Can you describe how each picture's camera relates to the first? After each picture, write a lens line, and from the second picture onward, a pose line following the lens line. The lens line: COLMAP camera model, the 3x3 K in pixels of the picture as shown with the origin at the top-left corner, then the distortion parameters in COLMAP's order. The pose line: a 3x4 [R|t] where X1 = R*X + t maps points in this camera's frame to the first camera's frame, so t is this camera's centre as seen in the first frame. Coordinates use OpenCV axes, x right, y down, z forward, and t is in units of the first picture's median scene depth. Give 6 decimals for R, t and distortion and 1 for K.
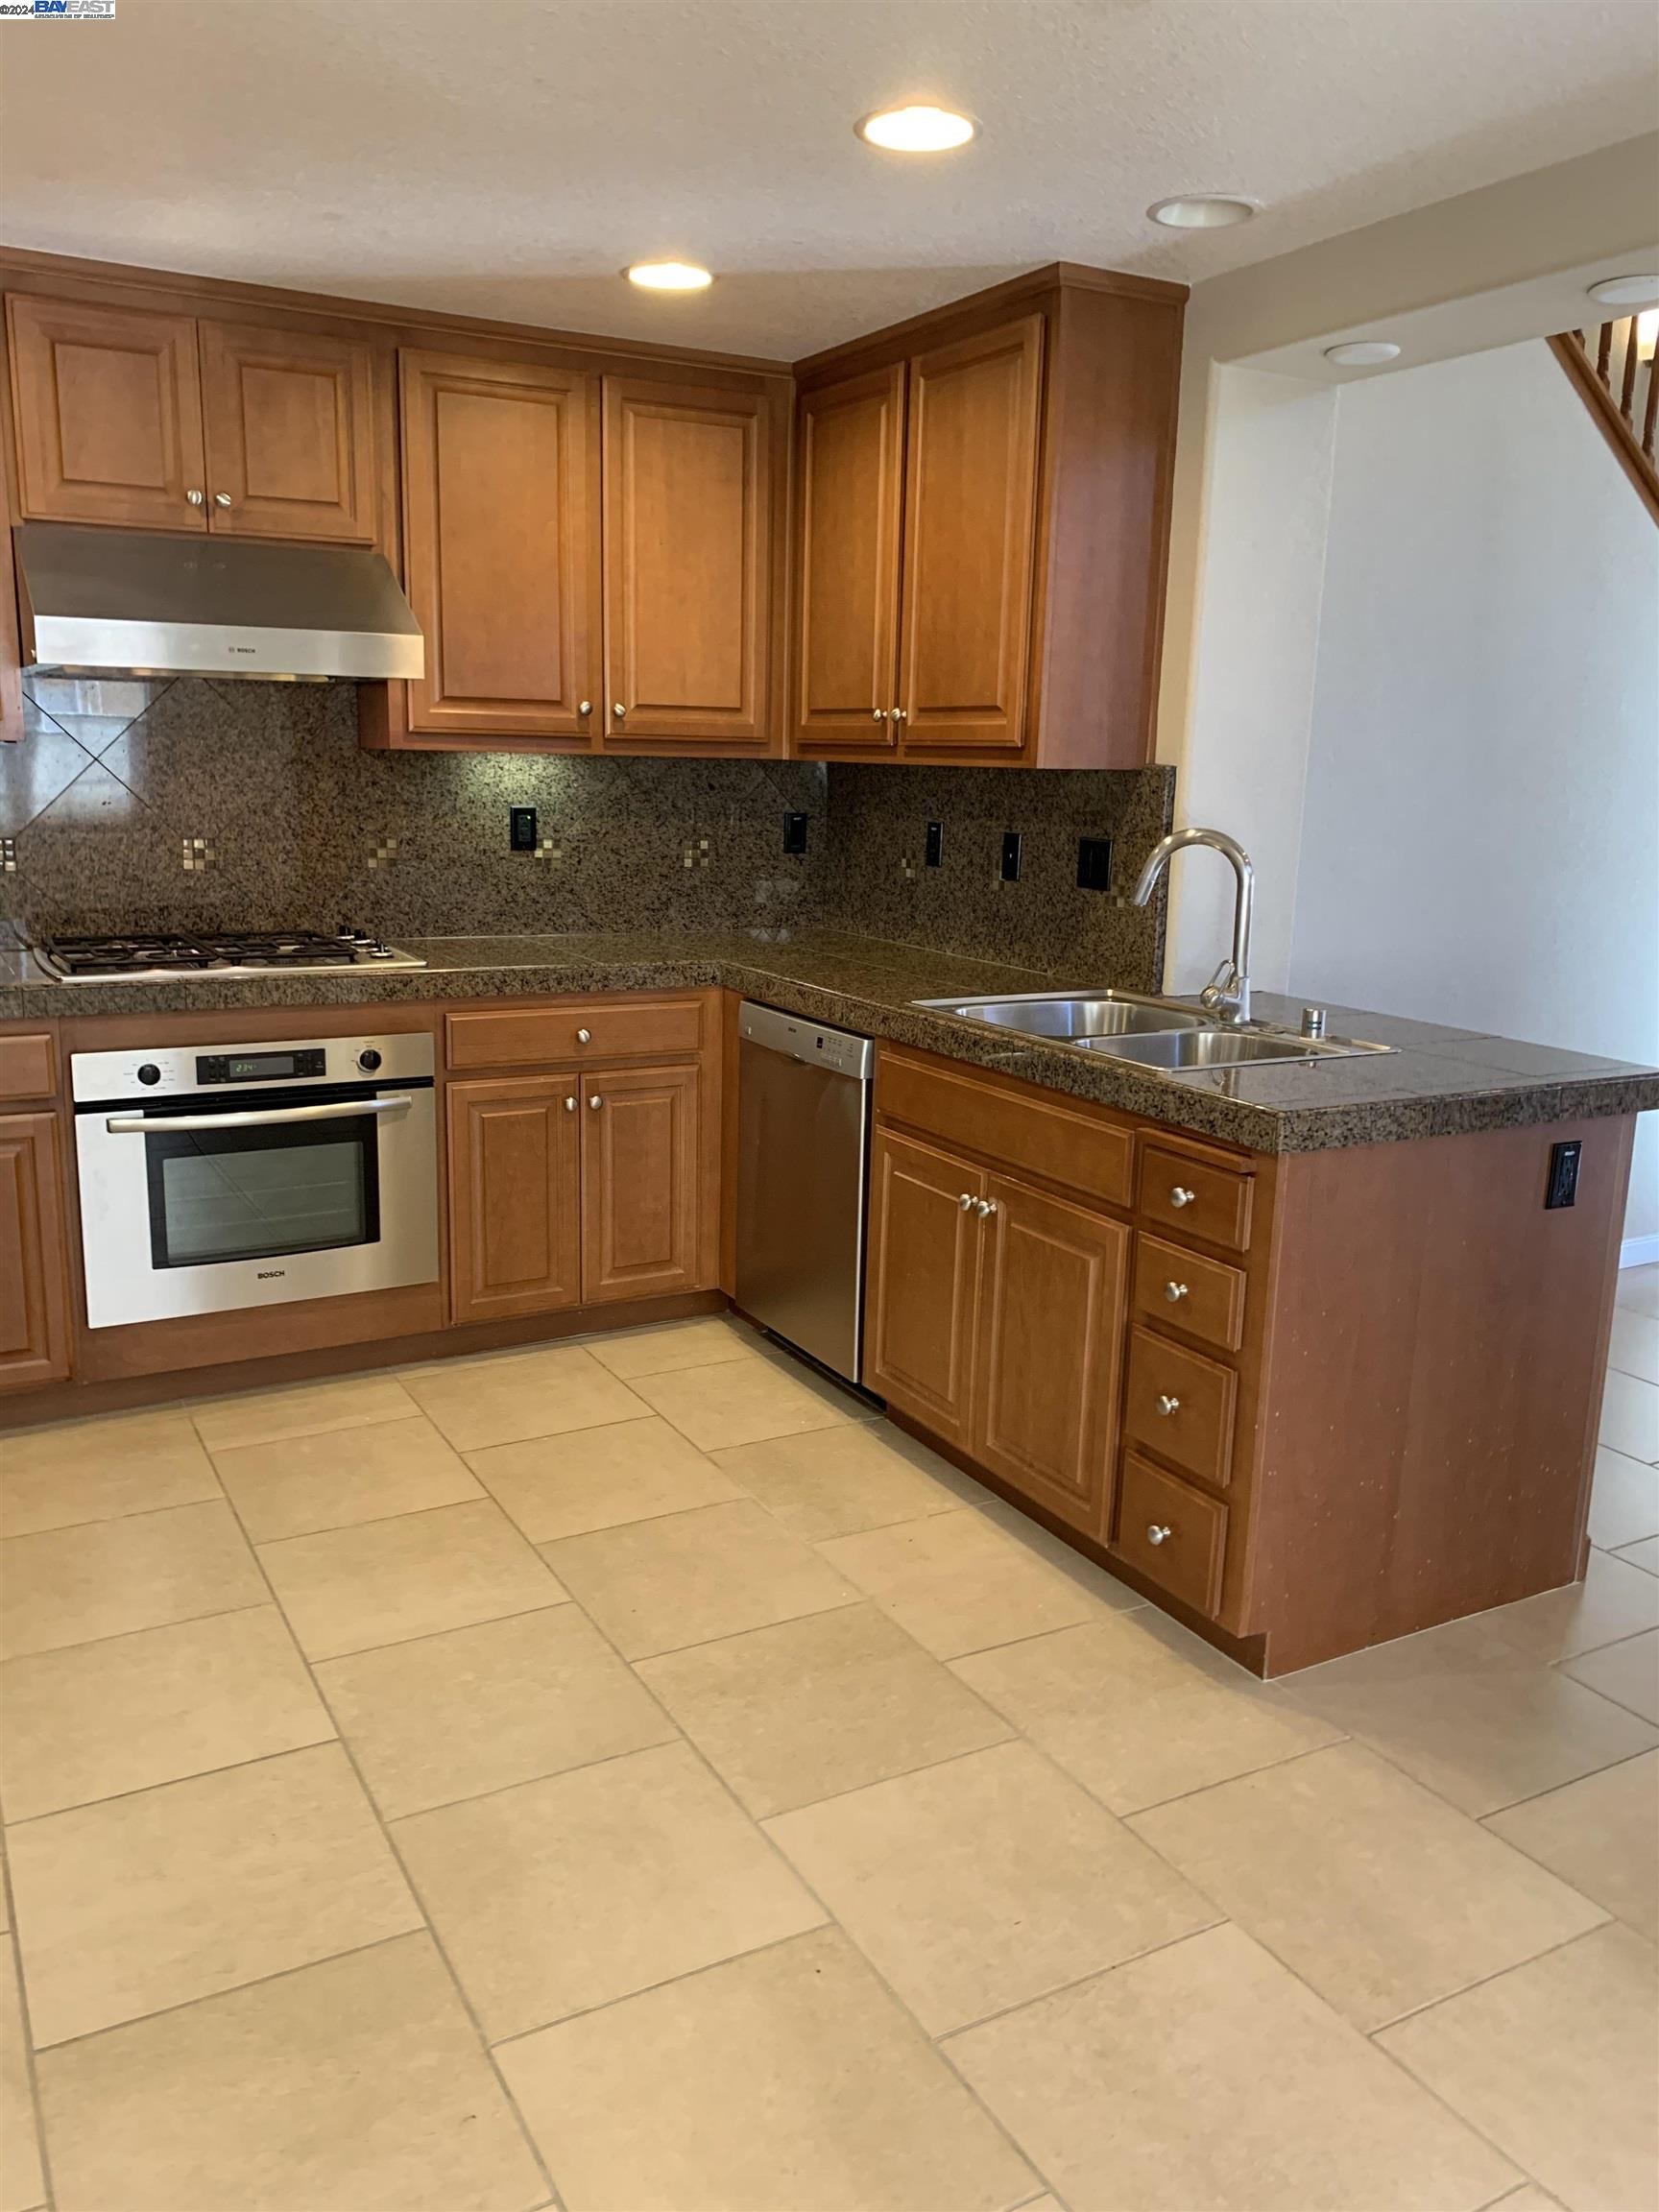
lens RADIAL K [[1668.4, 0, 812.4], [0, 1668.4, 1095.3], [0, 0, 1]] dist [0.034130, -0.044160]
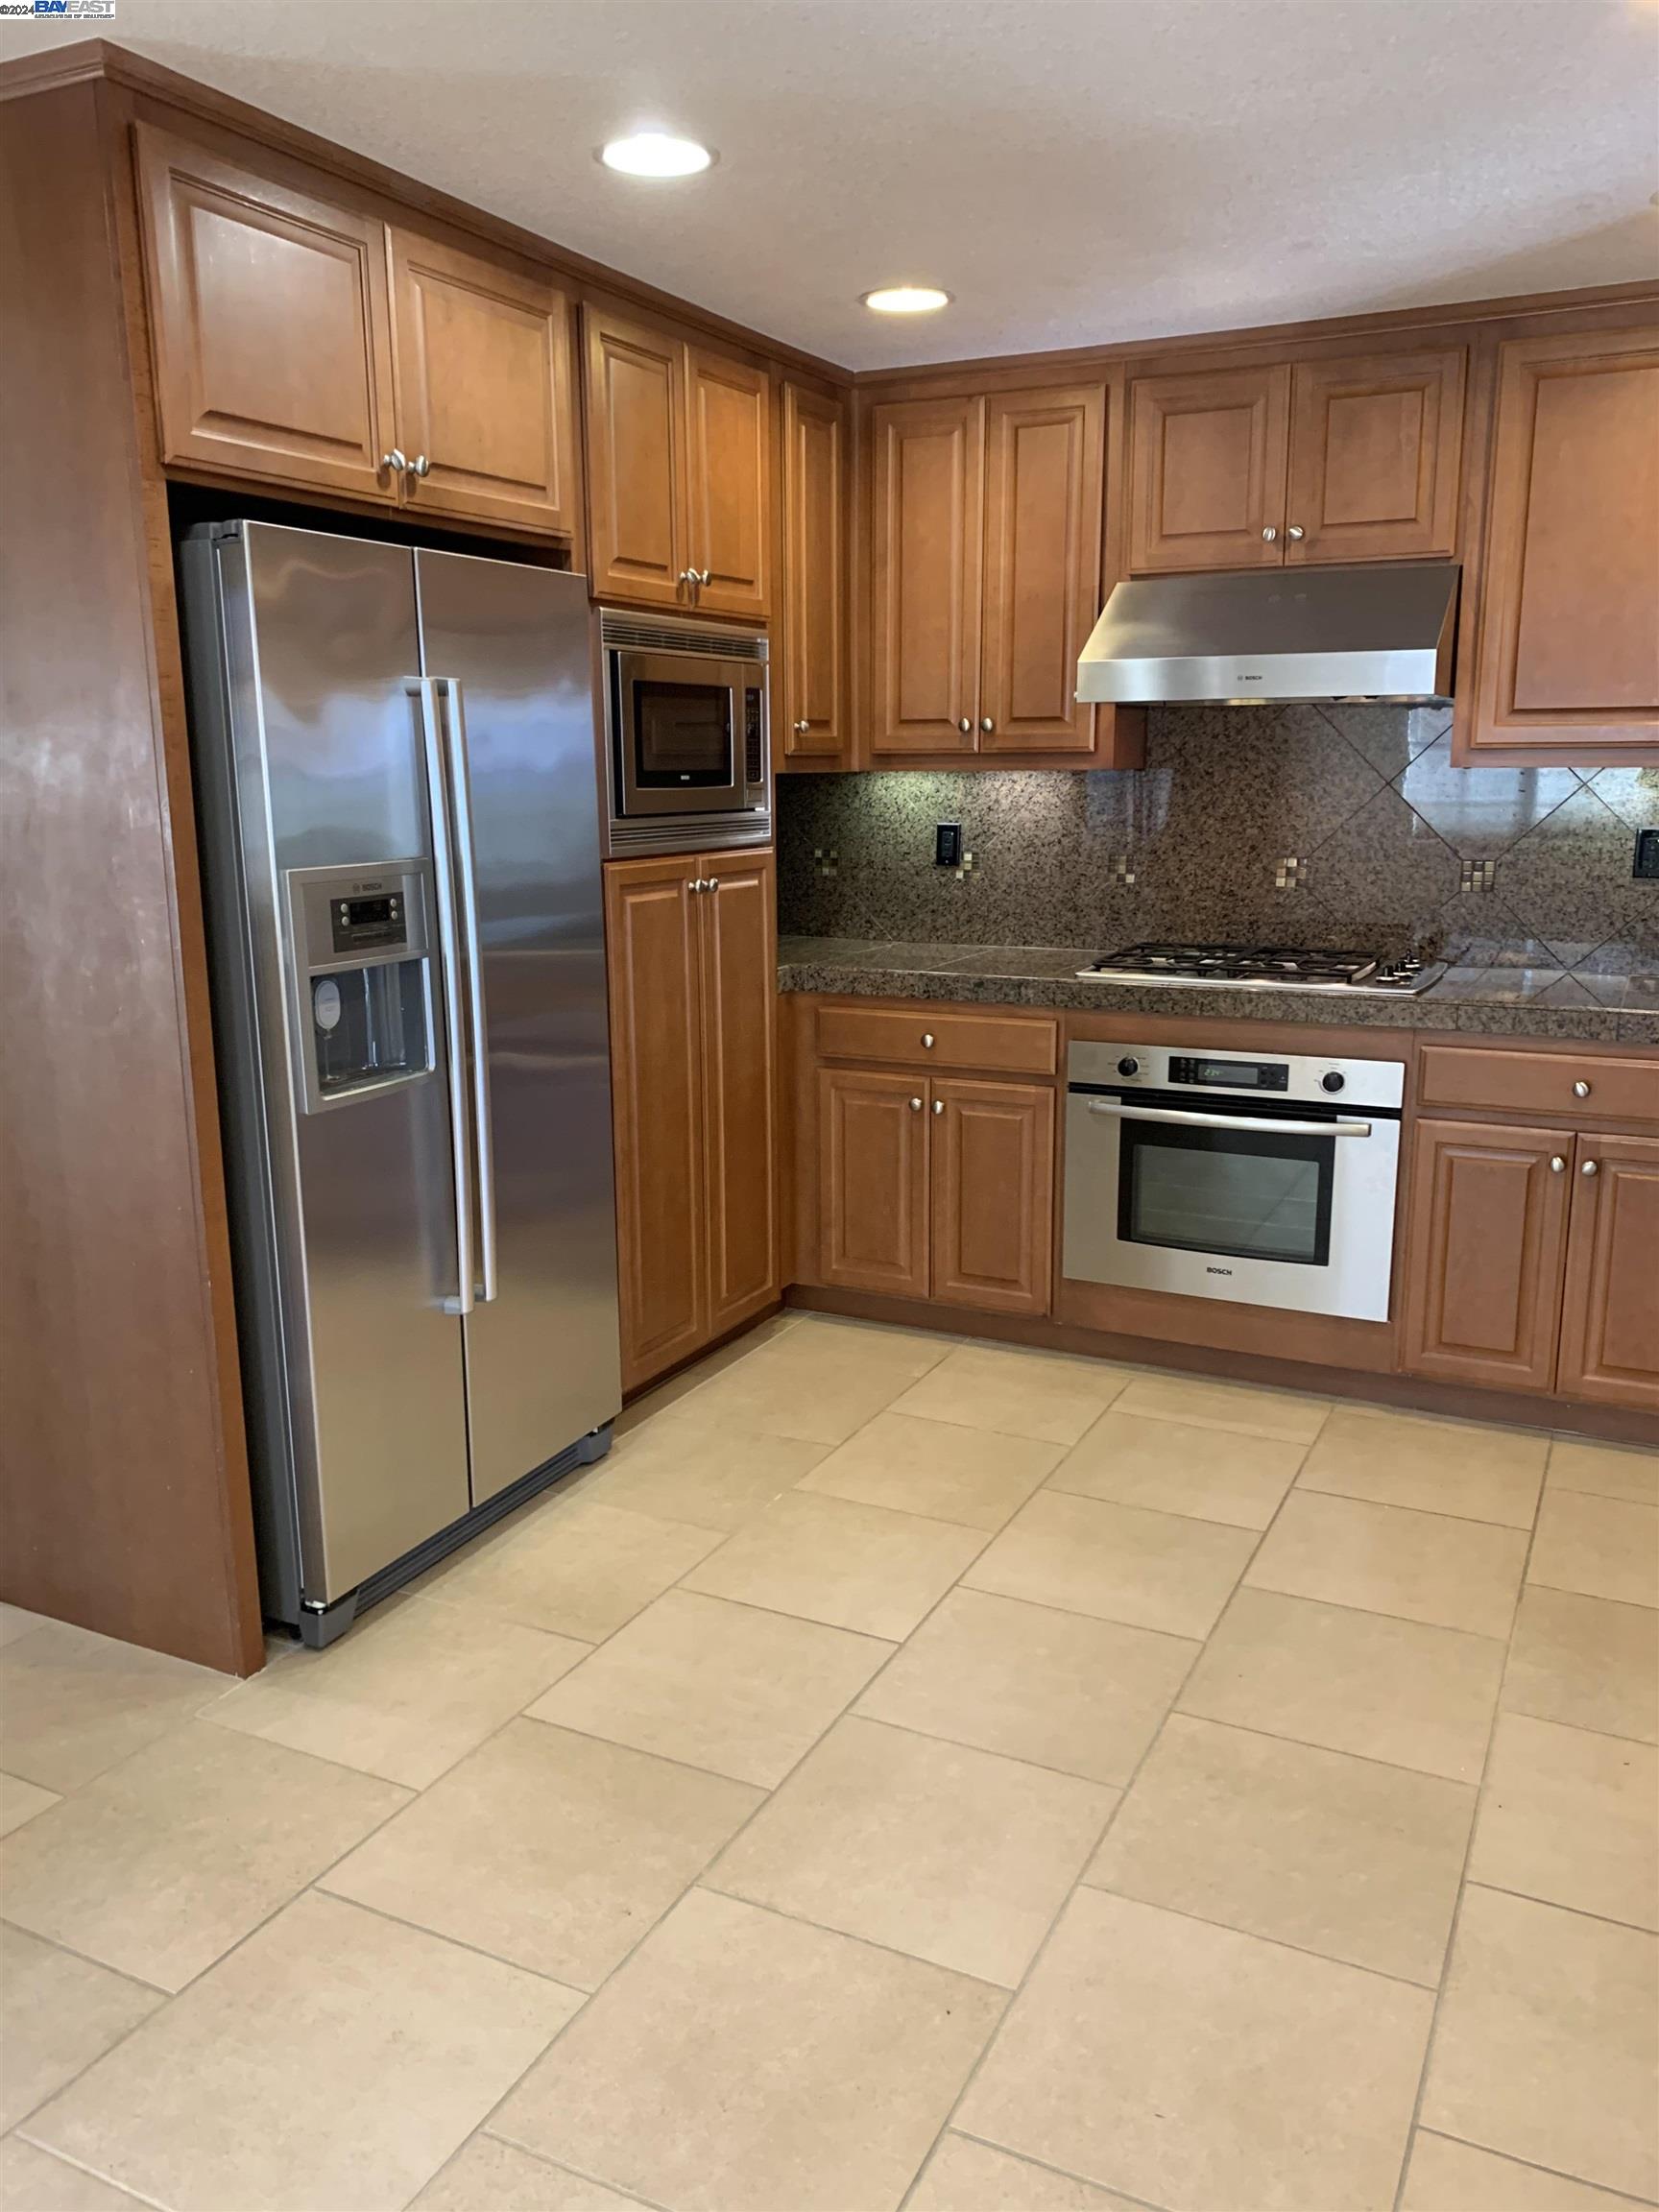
lens RADIAL K [[1668.4, 0, 824.6], [0, 1668.4, 1108.7], [0, 0, 1]] dist [0.034130, -0.044160]
pose [[0.566436, 0.141876, -0.811802, 0.374612], [-0.148098, 0.986557, 0.069081, -0.029596], [0.810690, 0.081096, 0.579833, 0.182849]]
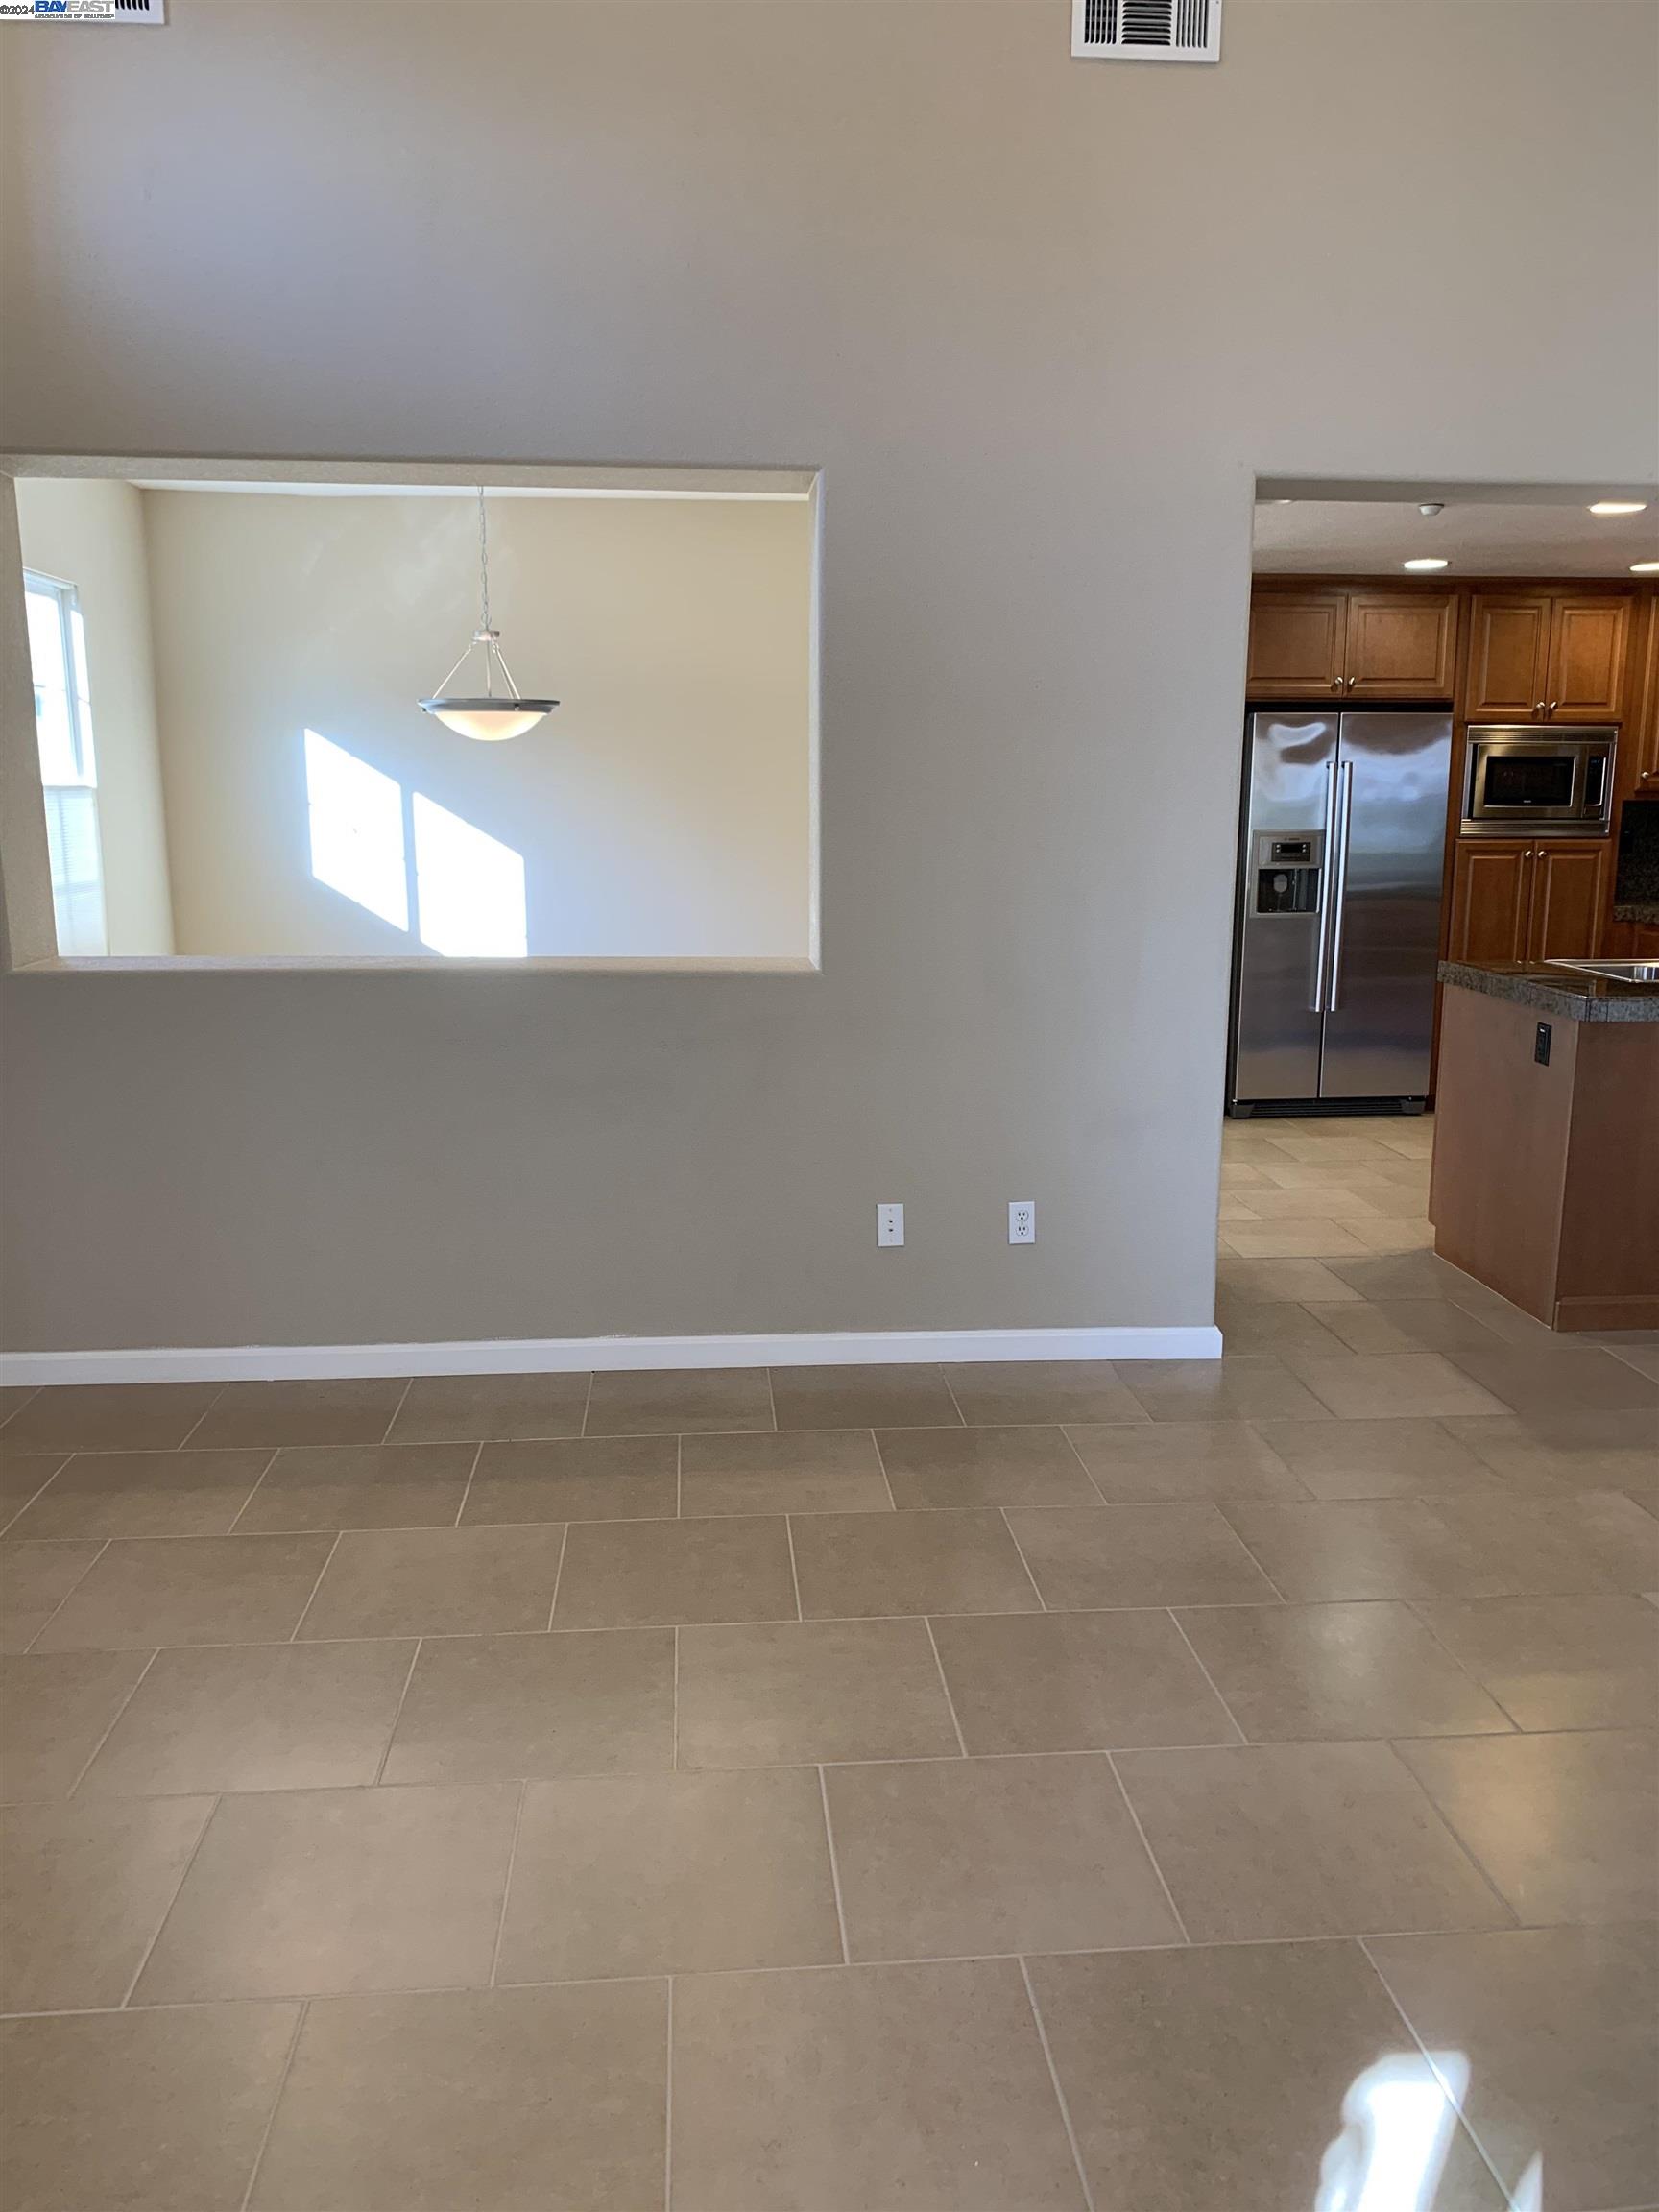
lens RADIAL K [[1668.4, 0, 809.6], [0, 1668.4, 1097.8], [0, 0, 1]] dist [0.034130, -0.044160]
pose [[-0.415618, 0.137665, -0.899060, 1.728596], [-0.198919, 0.950792, 0.237543, -0.110914], [0.887521, 0.277567, -0.367782, 0.743604]]
